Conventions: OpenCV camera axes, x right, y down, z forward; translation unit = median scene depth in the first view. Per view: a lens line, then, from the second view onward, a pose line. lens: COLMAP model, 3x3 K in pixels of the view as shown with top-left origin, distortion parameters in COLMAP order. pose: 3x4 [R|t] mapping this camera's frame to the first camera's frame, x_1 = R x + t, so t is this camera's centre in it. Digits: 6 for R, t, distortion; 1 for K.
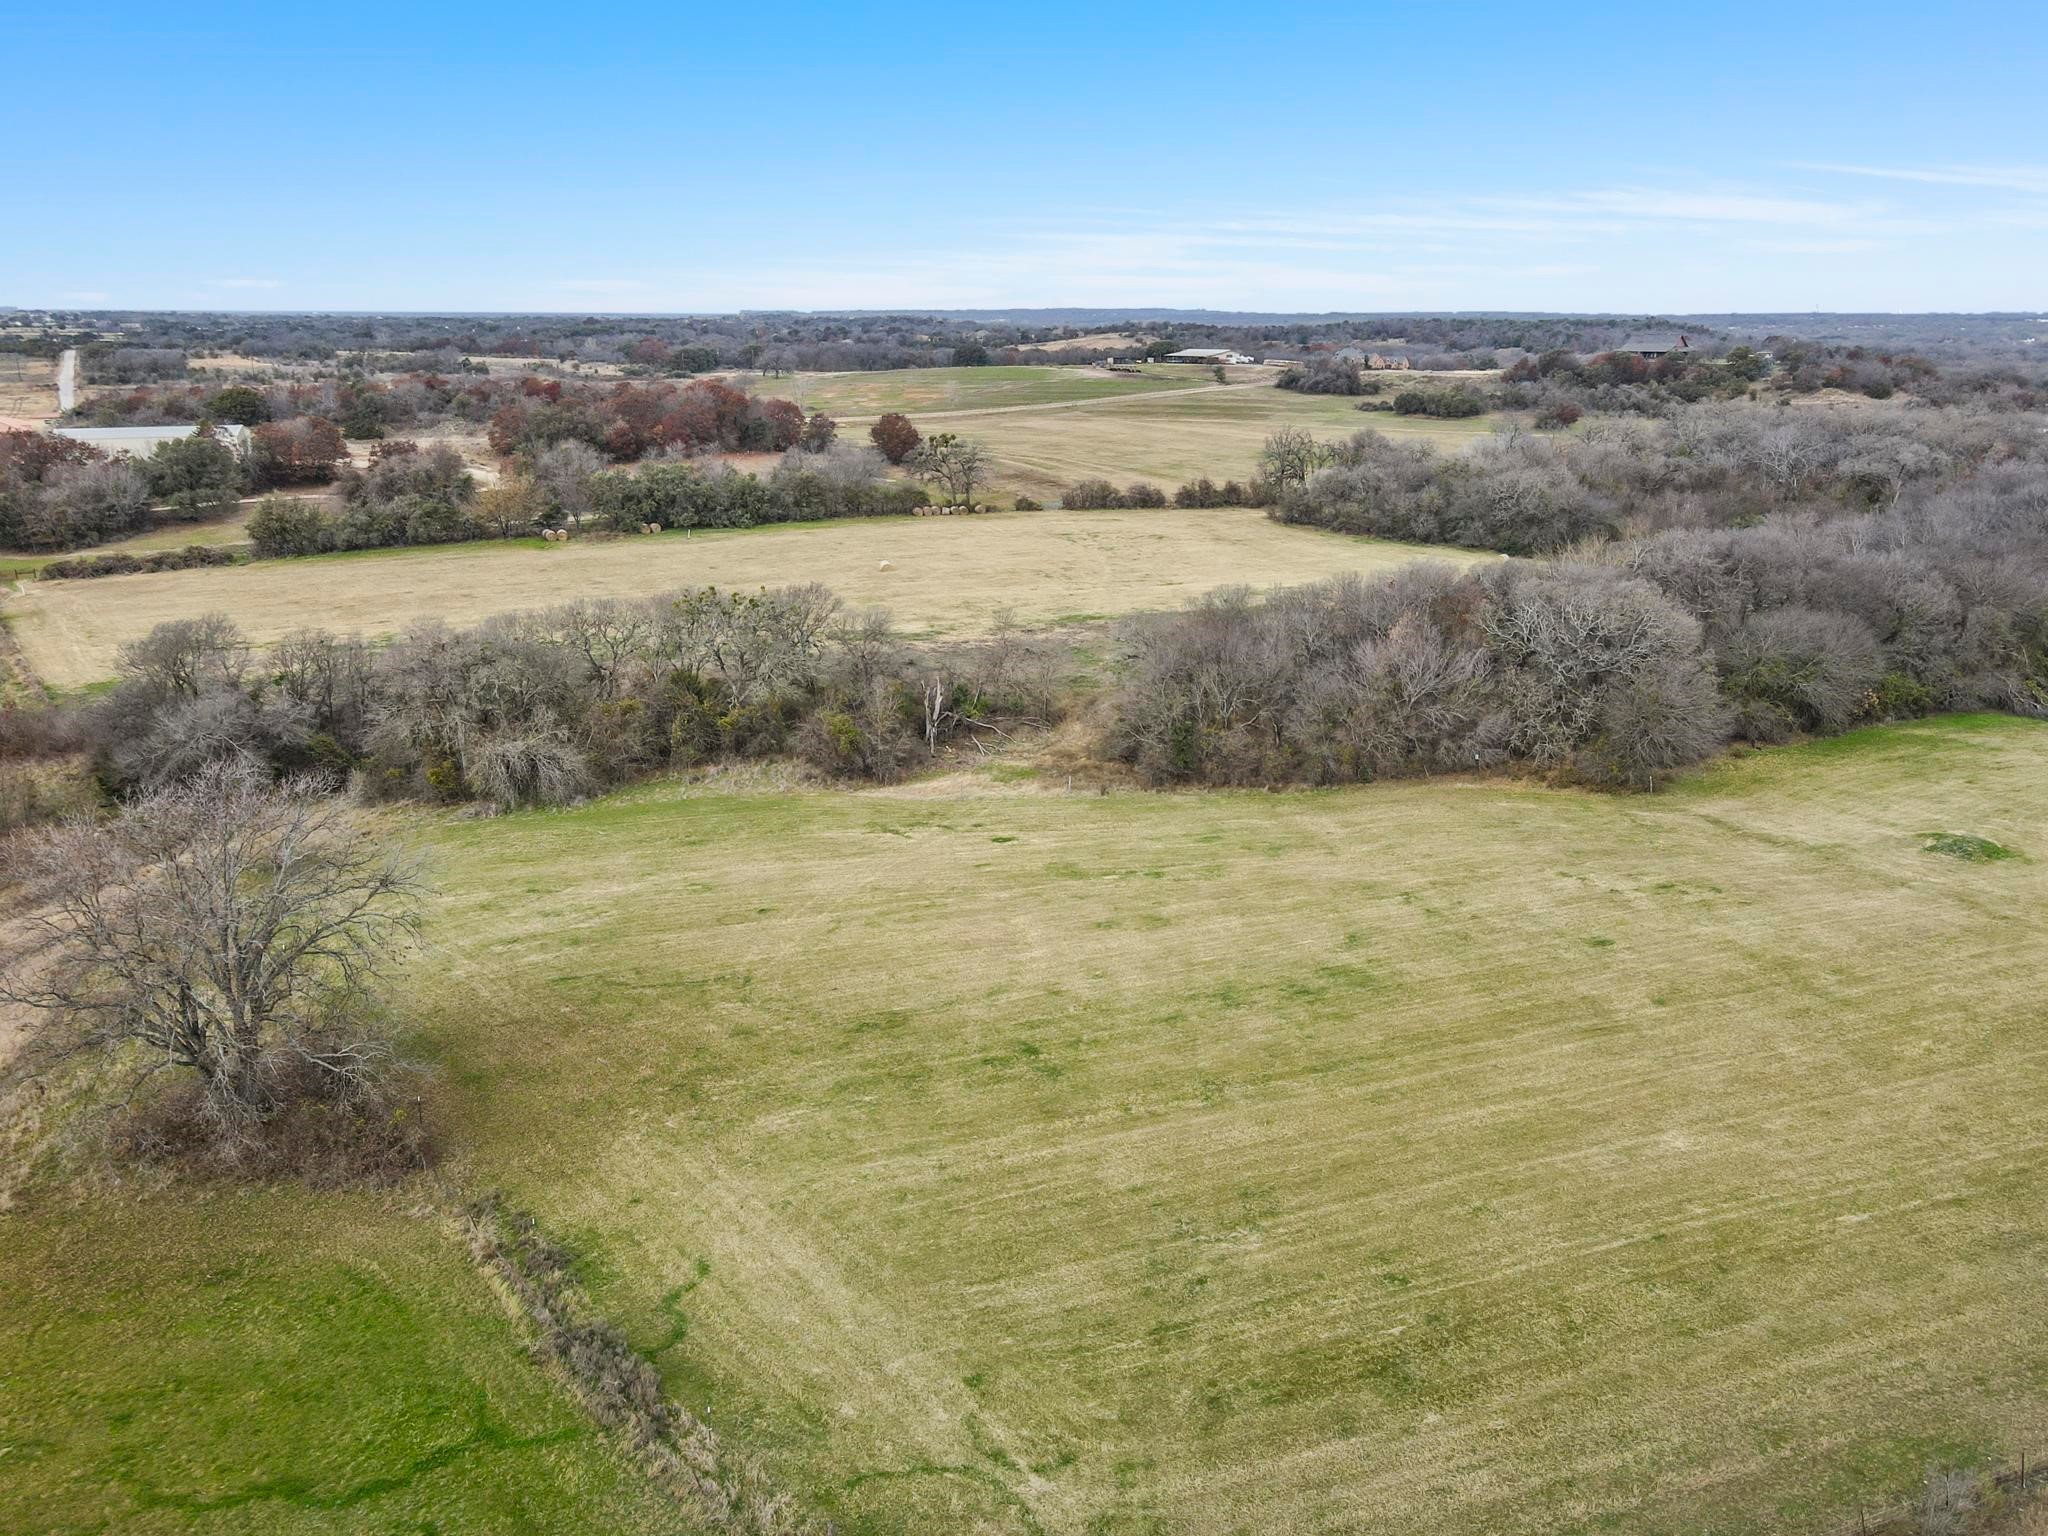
lens RADIAL K [[1527.3, 0, 1024.0], [0, 1527.3, 768.0], [0, 0, 1]] dist [-0.005232, 0.048656]
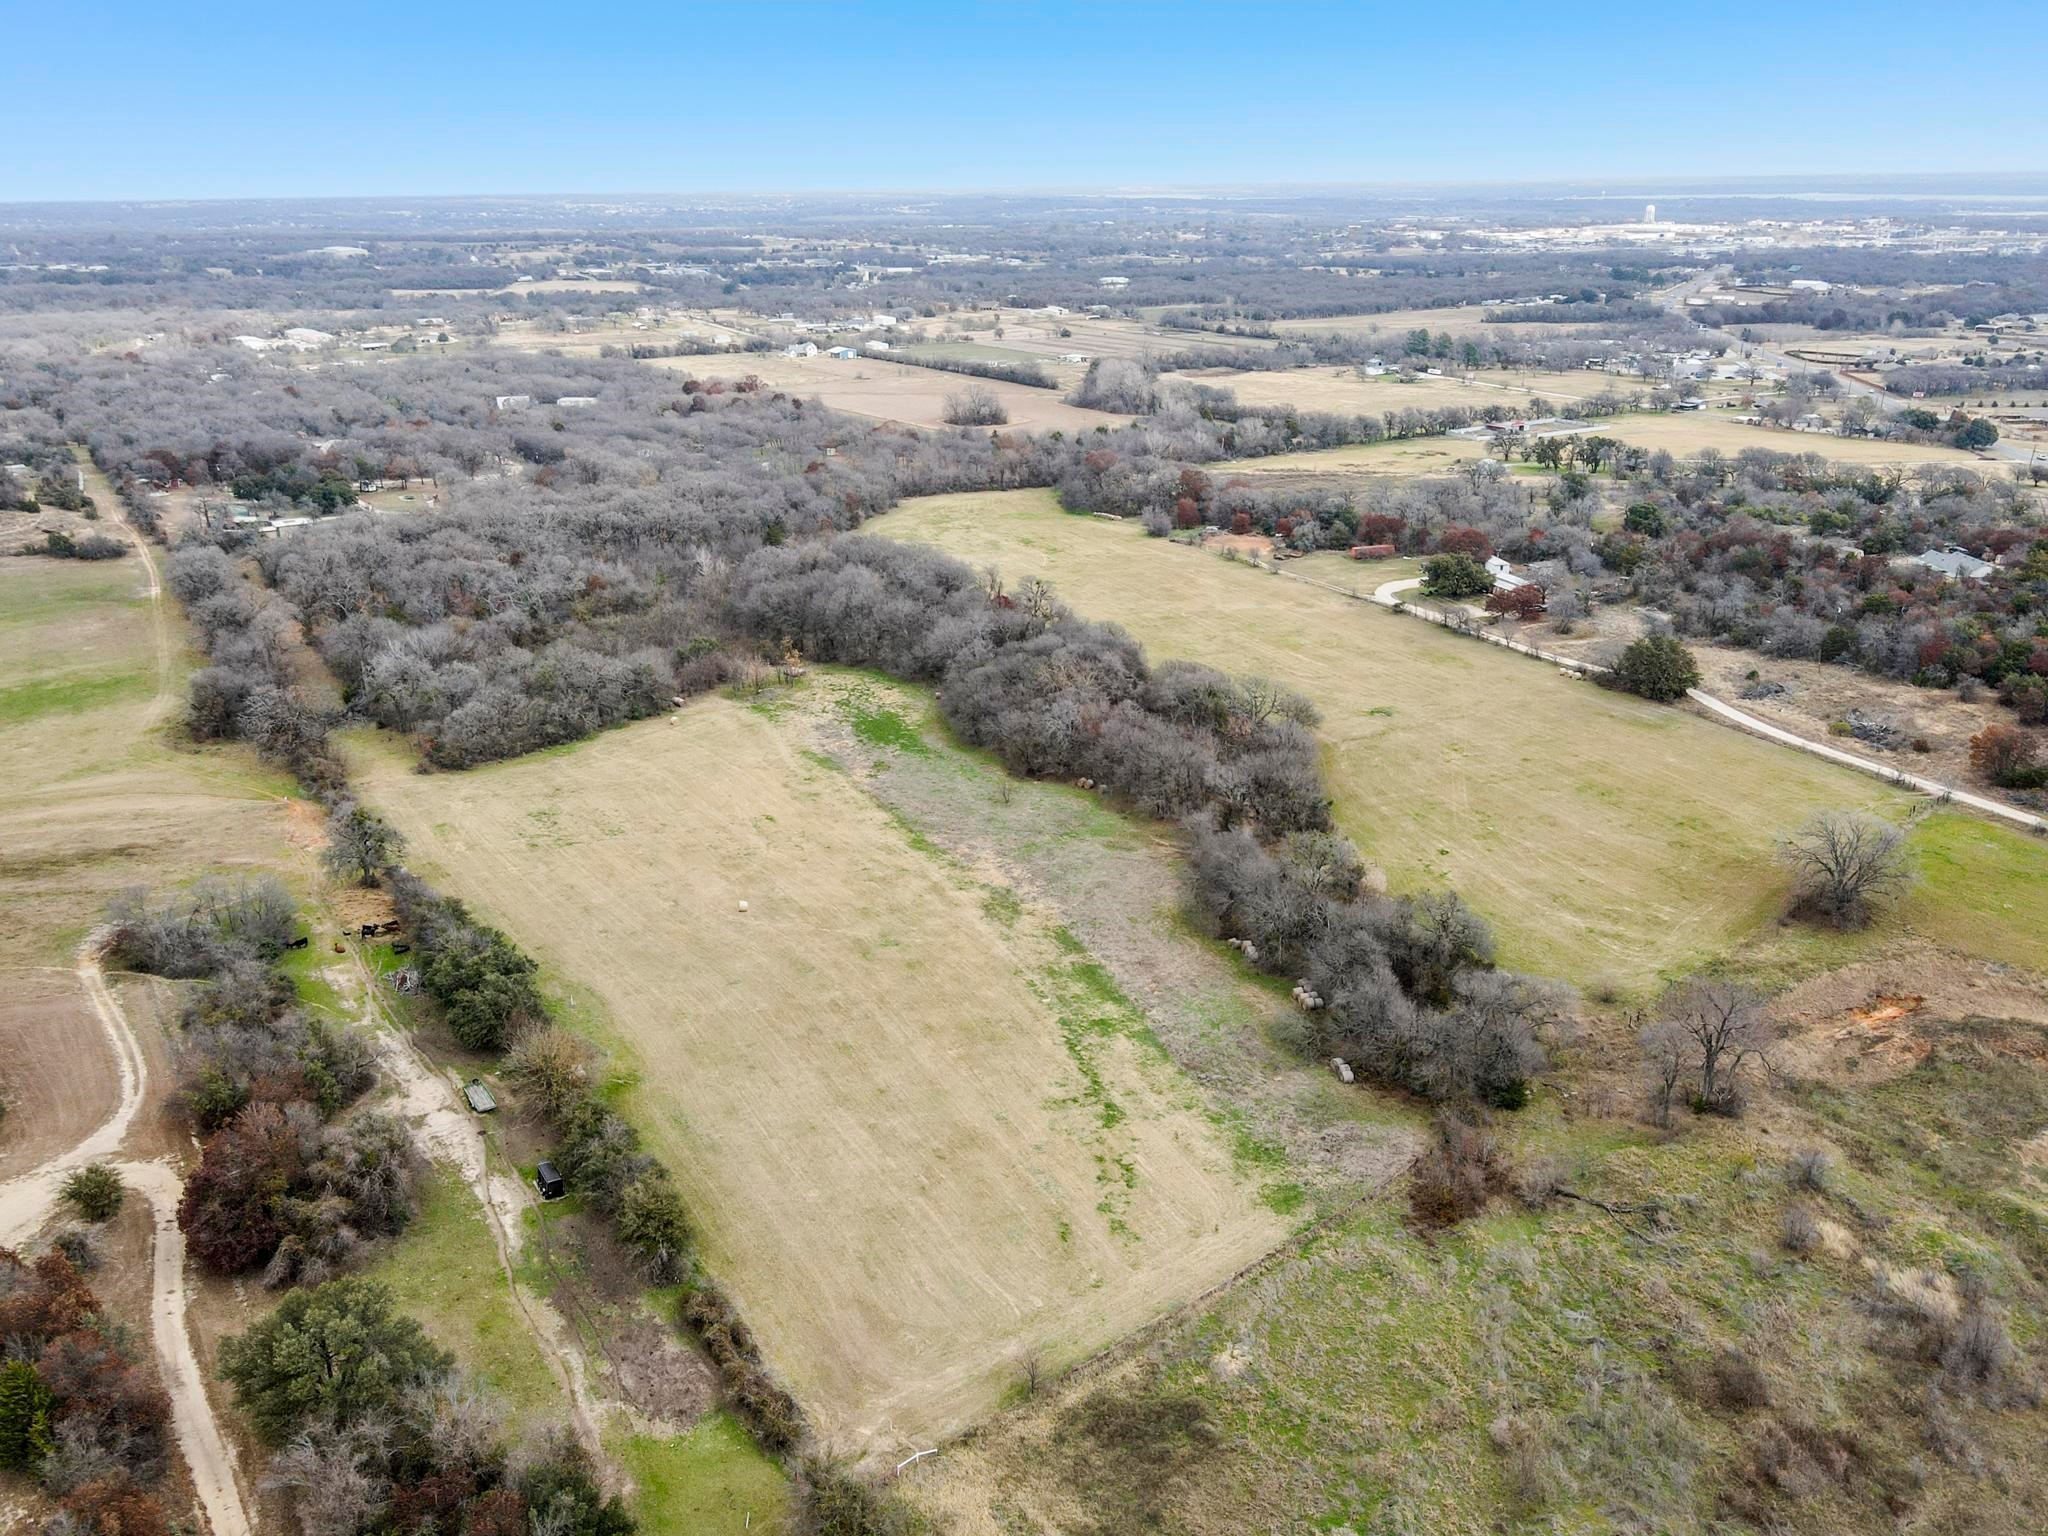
lens RADIAL K [[1599.3, 0, 1018.0], [0, 1599.3, 745.6], [0, 0, 1]] dist [0.002274, 0.013533]
pose [[-0.049456, -0.332246, 0.941895, -0.911983], [0.293831, 0.896476, 0.331653, -0.448841], [-0.954577, 0.293160, 0.053288, 0.617767]]
